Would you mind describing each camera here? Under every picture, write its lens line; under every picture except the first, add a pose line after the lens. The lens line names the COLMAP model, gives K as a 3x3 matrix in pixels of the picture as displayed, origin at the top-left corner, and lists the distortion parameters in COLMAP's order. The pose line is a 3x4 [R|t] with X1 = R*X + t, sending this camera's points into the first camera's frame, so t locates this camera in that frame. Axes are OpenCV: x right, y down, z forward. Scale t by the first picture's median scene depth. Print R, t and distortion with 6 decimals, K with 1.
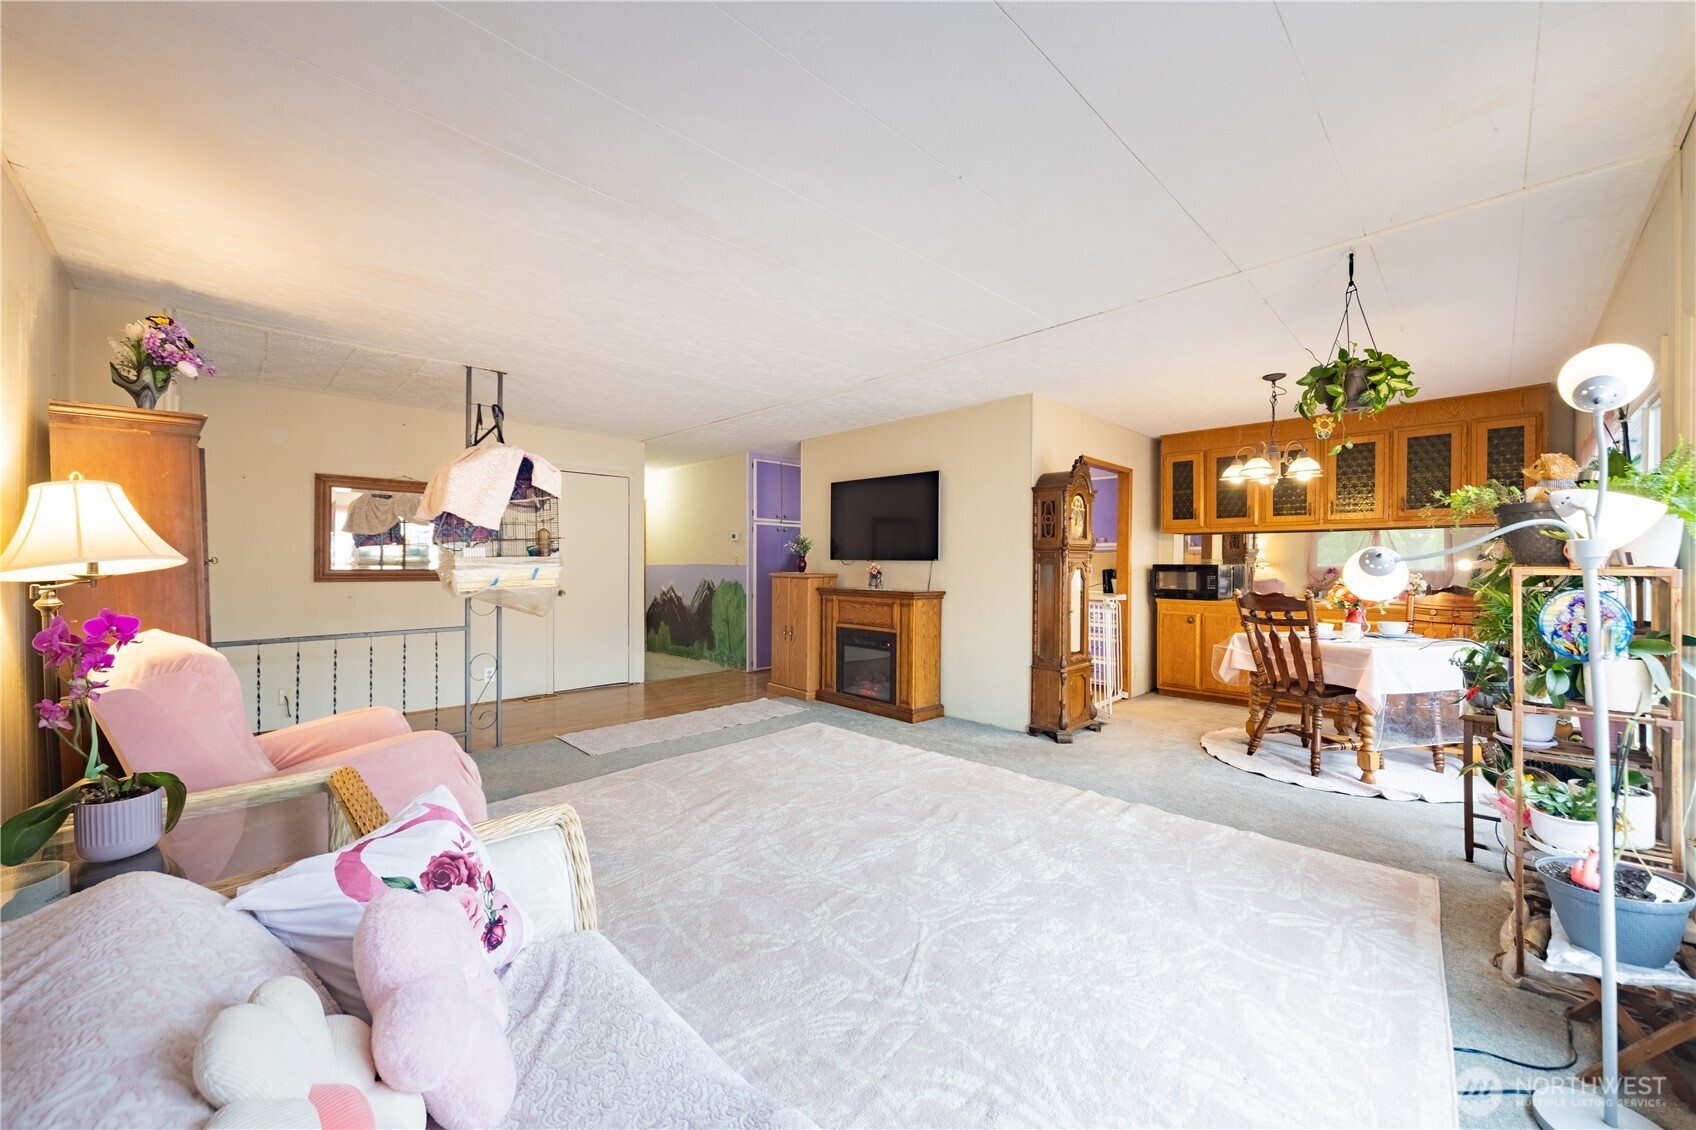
lens RADIAL K [[643.9, 0, 848.2], [0, 643.9, 570.3], [0, 0, 1]] dist [0.000930, 0.000006]
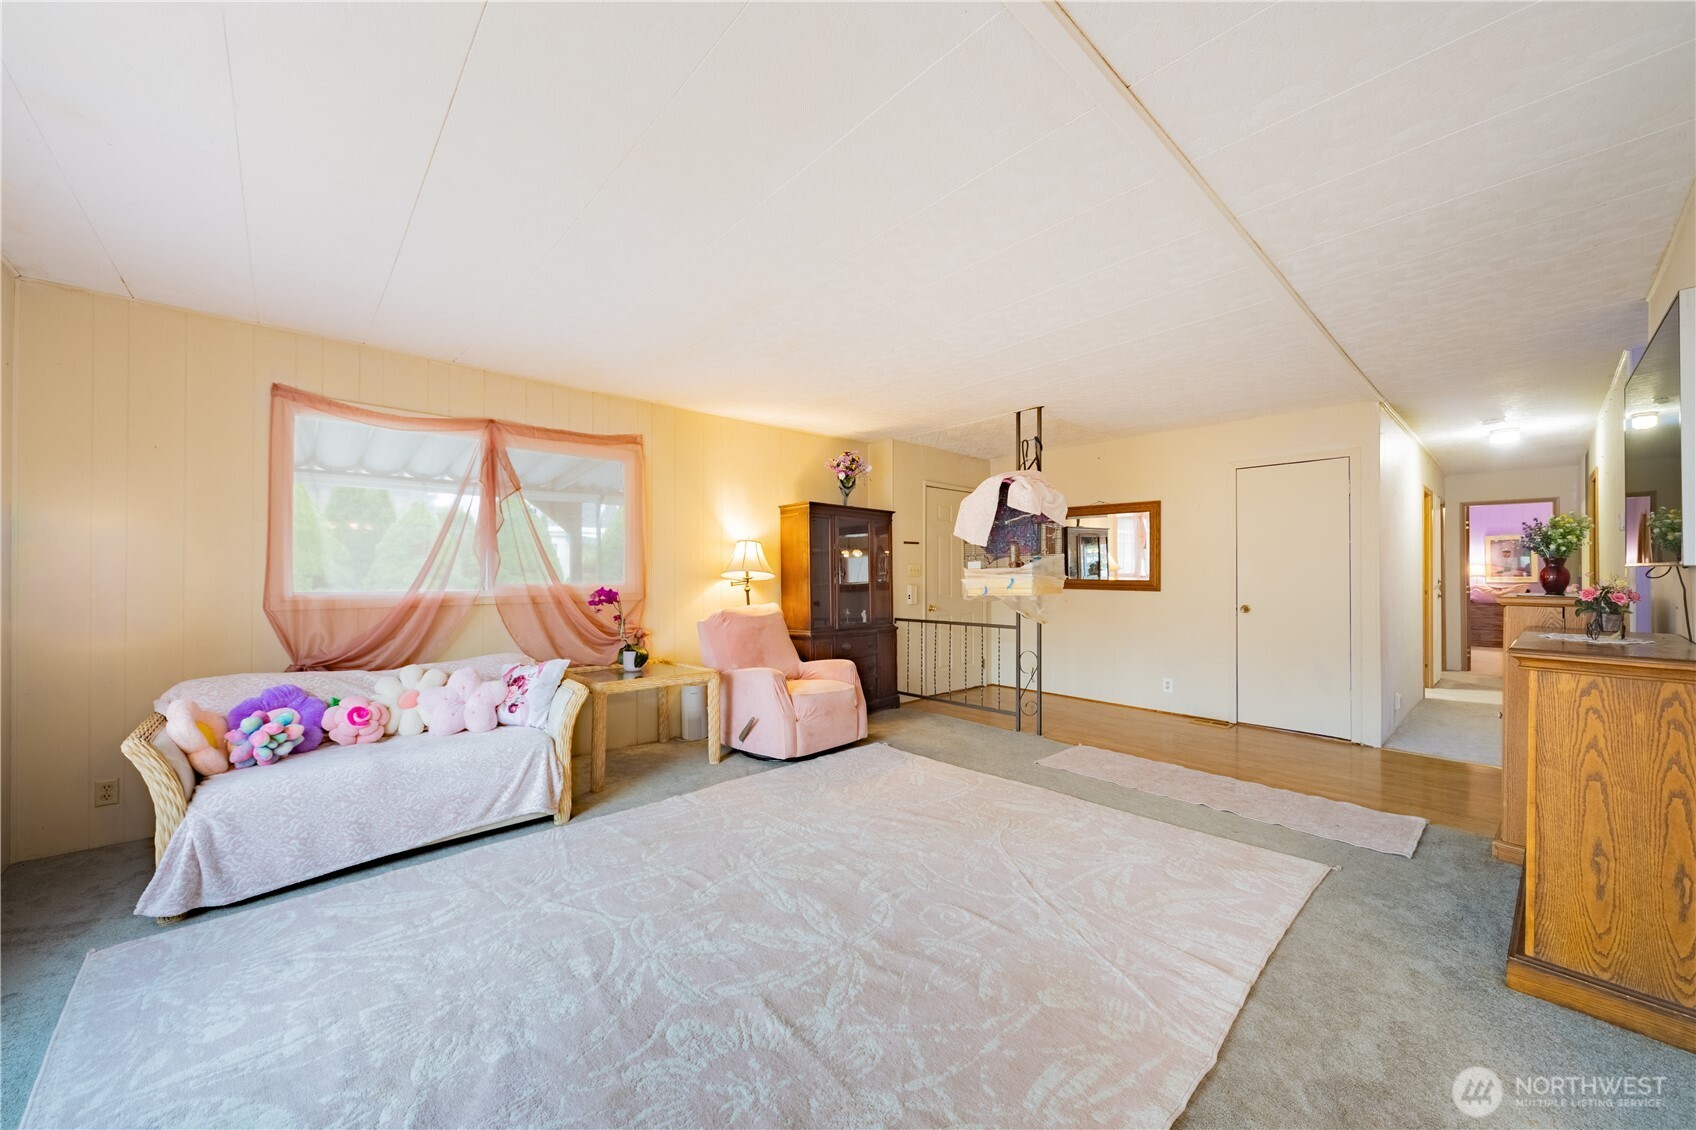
lens RADIAL K [[616.7, 0, 850.1], [0, 616.7, 567.2], [0, 0, 1]] dist [-0.001045, -0.000050]
pose [[-0.037542, -0.011096, -0.999233, 0.640239], [-0.014895, 0.999833, -0.010543, -0.006960], [0.999184, 0.014488, -0.037701, 0.803351]]
